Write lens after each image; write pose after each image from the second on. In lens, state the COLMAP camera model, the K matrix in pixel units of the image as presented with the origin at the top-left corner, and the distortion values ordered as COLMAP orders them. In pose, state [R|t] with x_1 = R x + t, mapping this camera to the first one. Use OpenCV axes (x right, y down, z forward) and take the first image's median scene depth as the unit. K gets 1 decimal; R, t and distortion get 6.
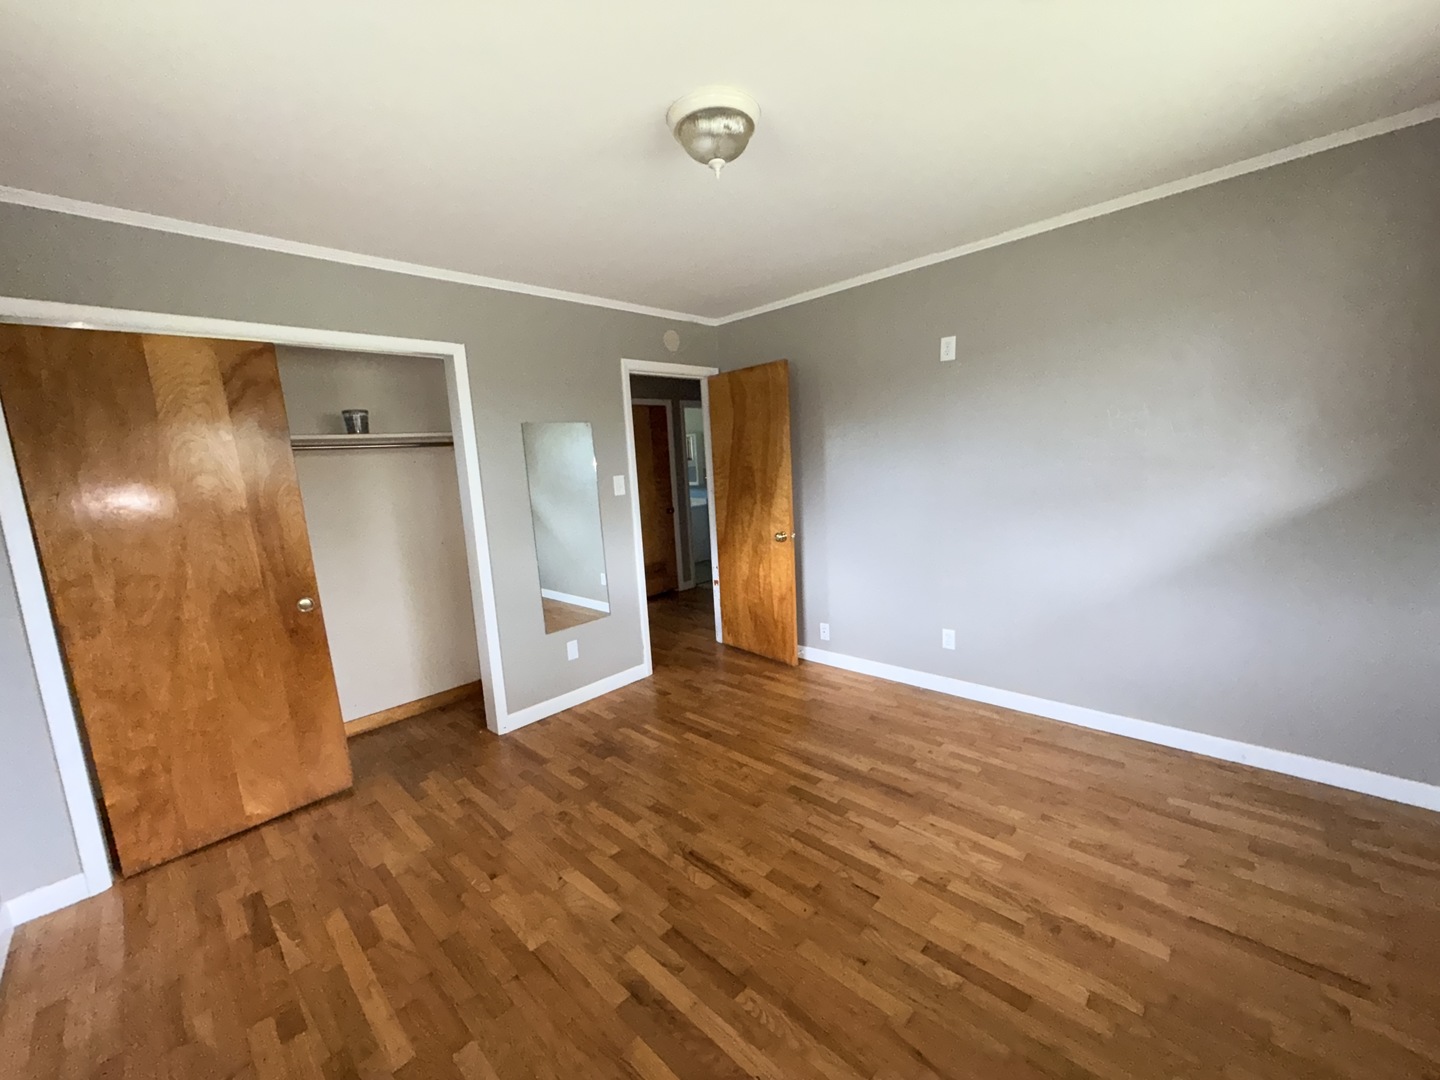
lens RADIAL K [[572.2, 0, 716.7], [0, 572.2, 545.3], [0, 0, 1]] dist [0.002194, -0.000183]
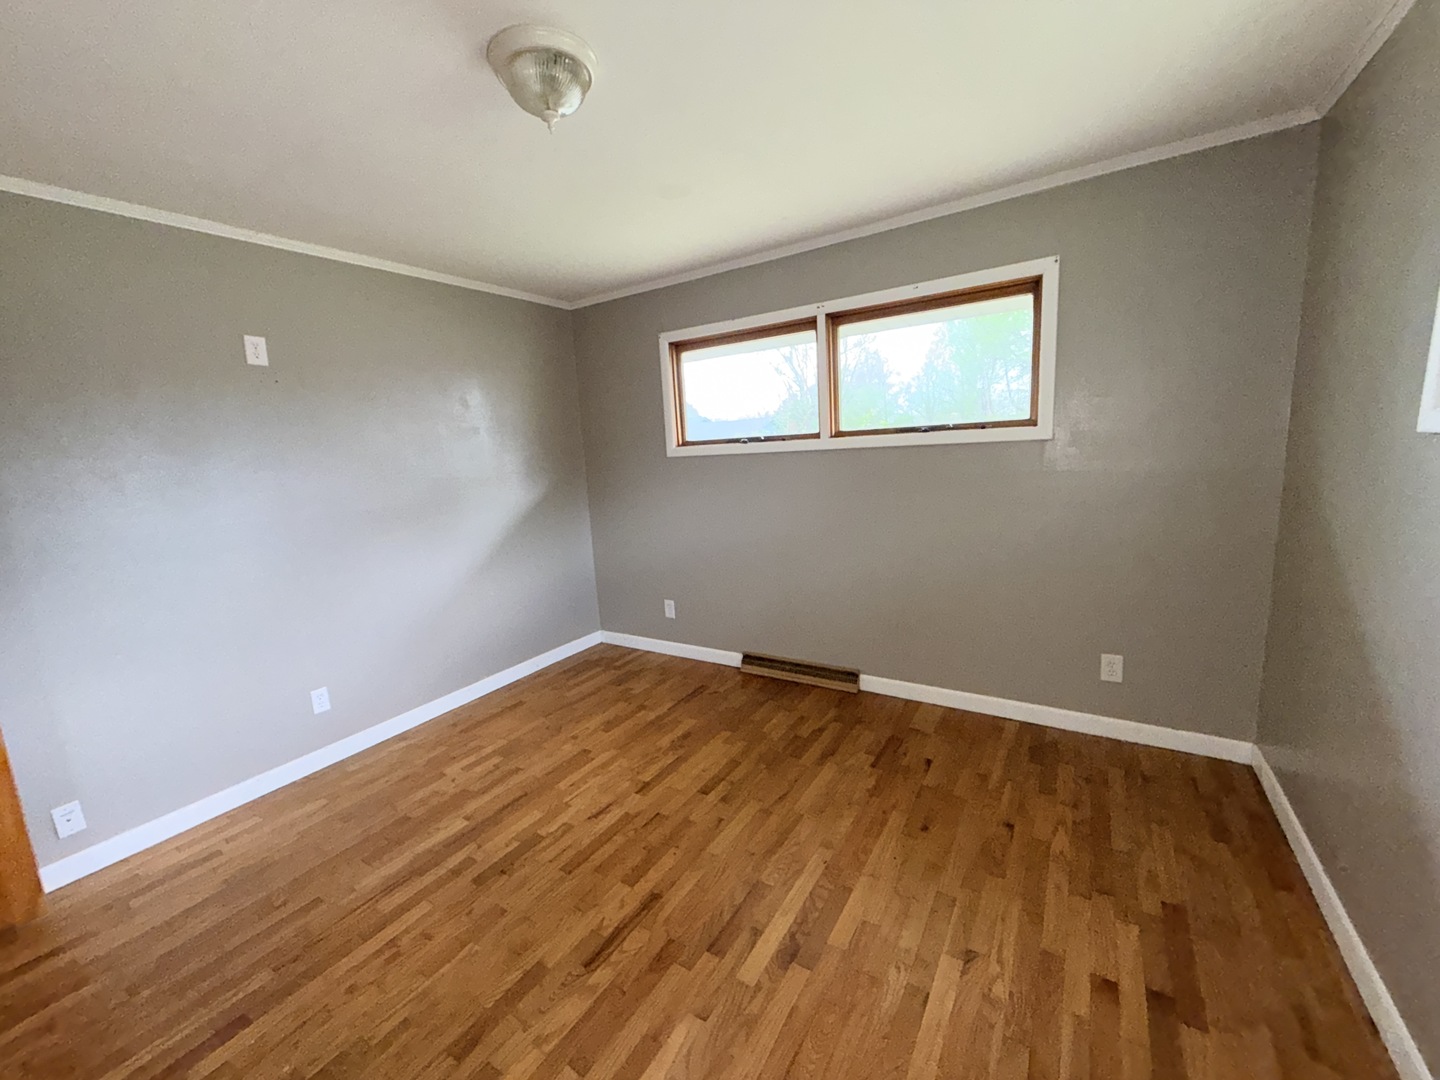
lens RADIAL K [[572.2, 0, 714.9], [0, 572.2, 541.7], [0, 0, 1]] dist [0.002194, -0.000183]
pose [[-0.186225, -0.095283, 0.977876, -0.710762], [0.217259, 0.966655, 0.135564, -0.067837], [-0.958185, 0.237698, -0.159314, 0.761011]]
